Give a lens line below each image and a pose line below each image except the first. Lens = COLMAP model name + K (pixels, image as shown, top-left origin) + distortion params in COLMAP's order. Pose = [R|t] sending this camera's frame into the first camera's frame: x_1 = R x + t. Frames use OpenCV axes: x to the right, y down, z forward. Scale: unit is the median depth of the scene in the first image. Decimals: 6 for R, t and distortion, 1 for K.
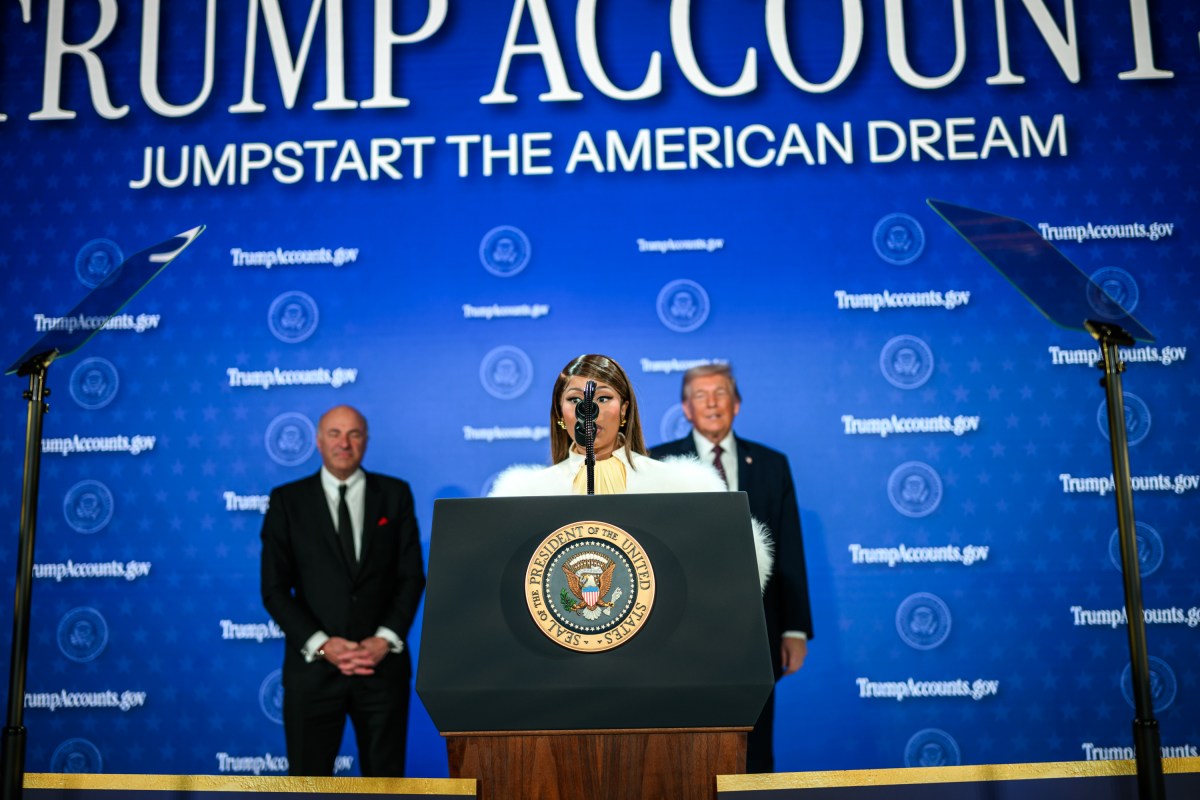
lens RADIAL K [[1318.3, 0, 568.1], [0, 1318.3, 337.6], [0, 0, 1]] dist [-0.001495, -0.001093]
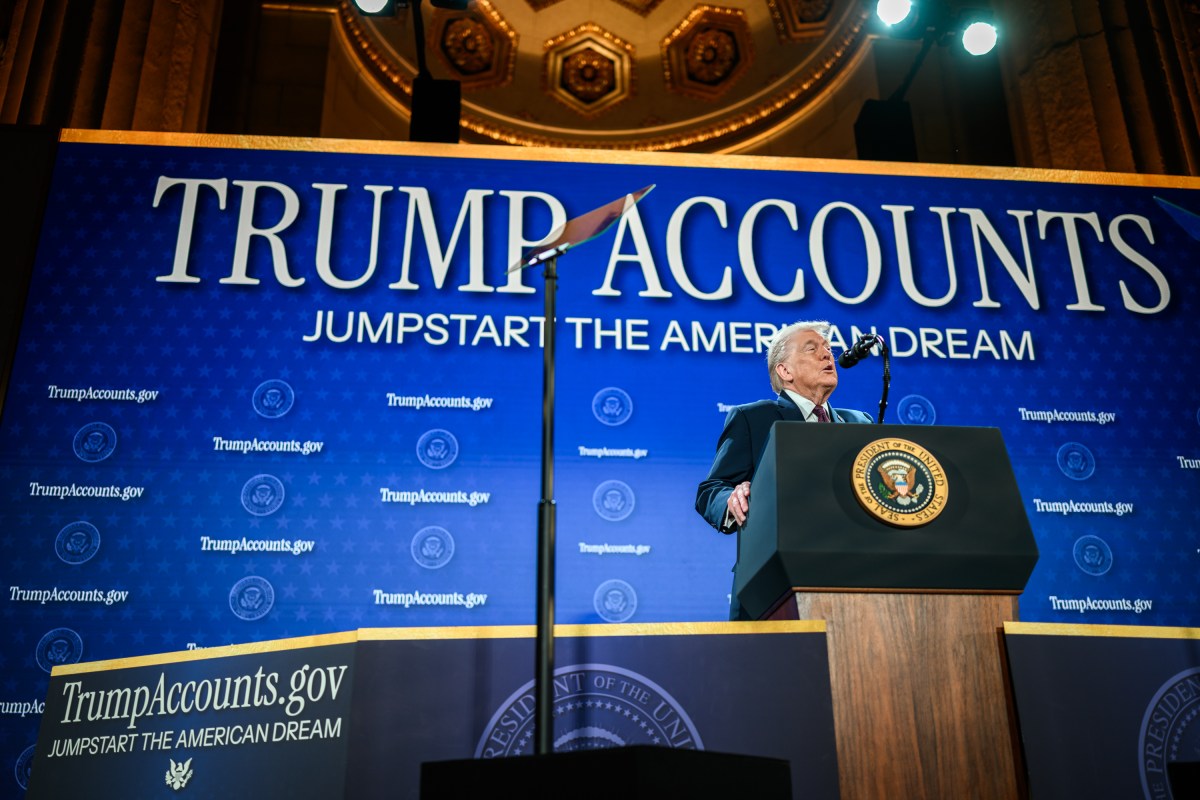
lens RADIAL K [[1139.3, 0, 600.7], [0, 1139.3, 406.0], [0, 0, 1]] dist [-0.000747, -0.002106]
pose [[0.989935, 0.060993, 0.127703, -0.195504], [-0.032052, 0.975540, -0.217471, 0.168003], [-0.137843, 0.211189, 0.967677, -0.040518]]
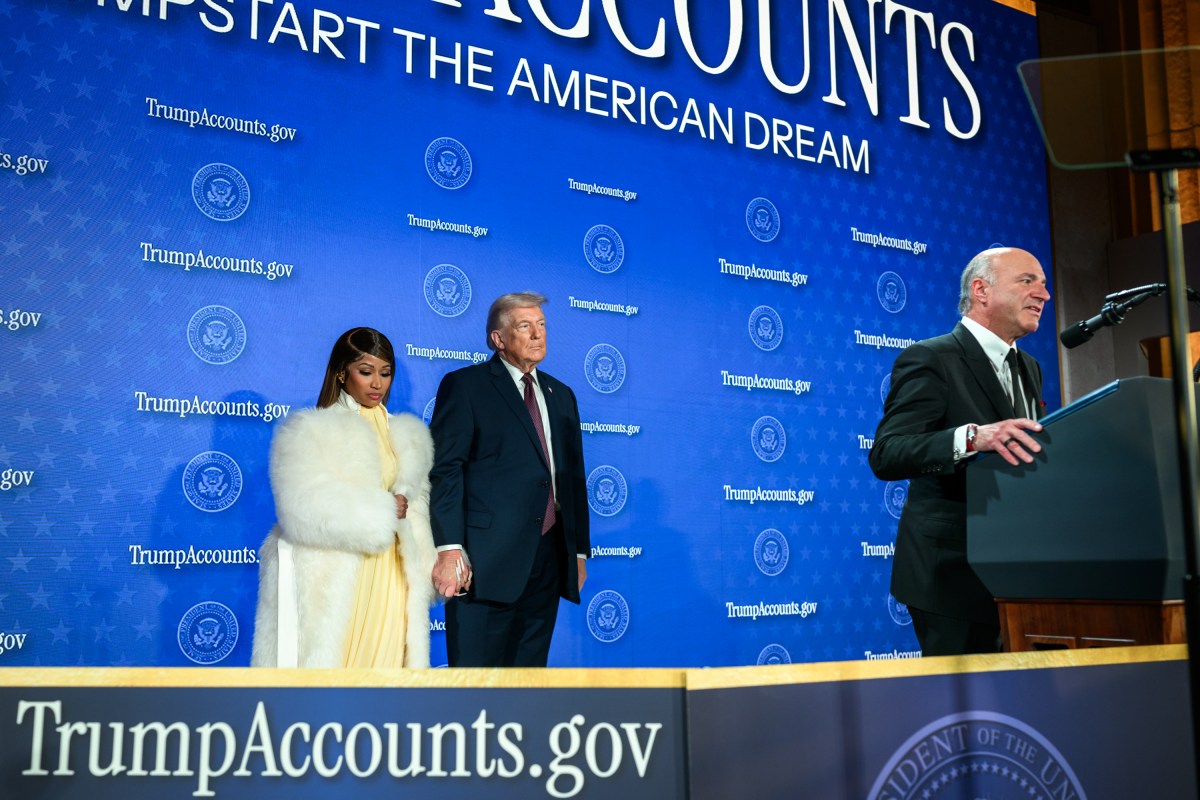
lens RADIAL K [[1208.4, 0, 564.9], [0, 1208.4, 404.7], [0, 0, 1]] dist [-0.003062, 0.000555]
pose [[0.817638, 0.080257, 0.570111, -0.458150], [-0.109998, 0.993771, 0.017858, 0.081609], [-0.565127, -0.077313, 0.821374, 0.226577]]
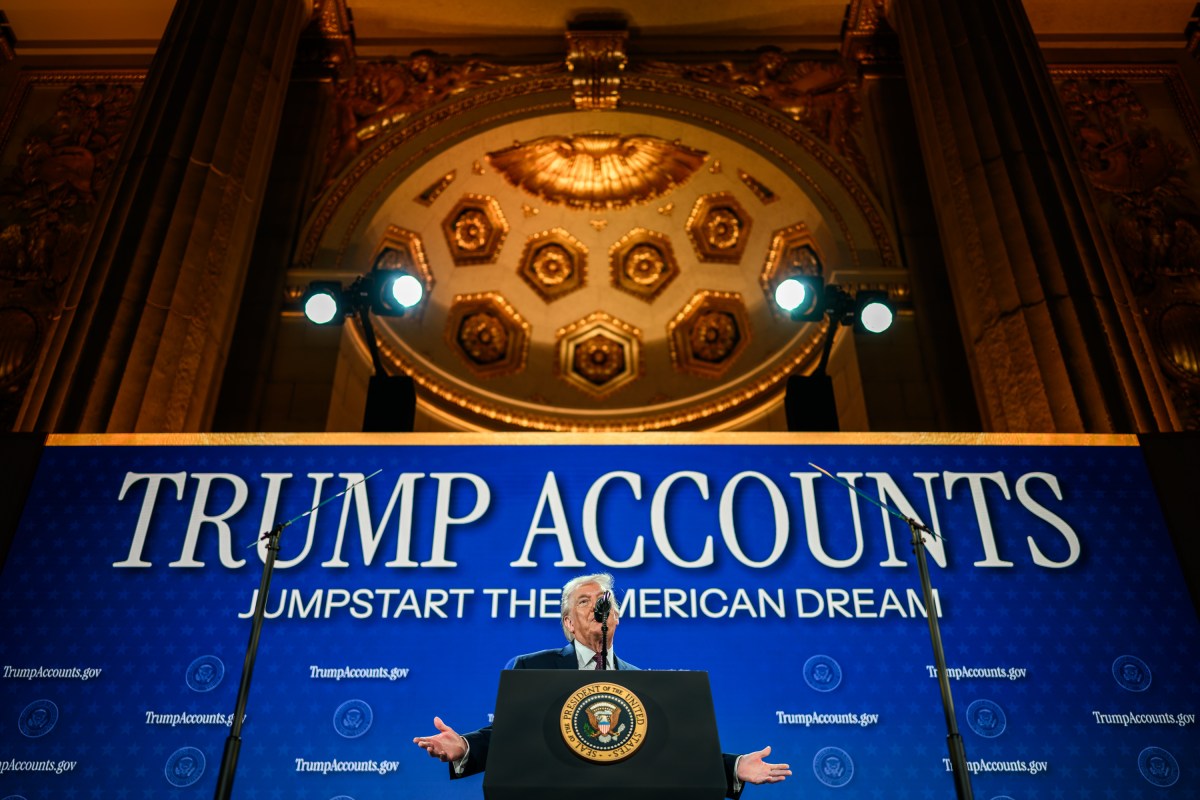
lens RADIAL K [[1173.1, 0, 596.4], [0, 1173.1, 400.5], [0, 0, 1]] dist [-0.001690, -0.000385]
pose [[0.998496, 0.046626, 0.028857, -0.021186], [-0.029048, 0.896135, -0.442830, 0.202798], [-0.046507, 0.441326, 0.896141, -0.158636]]
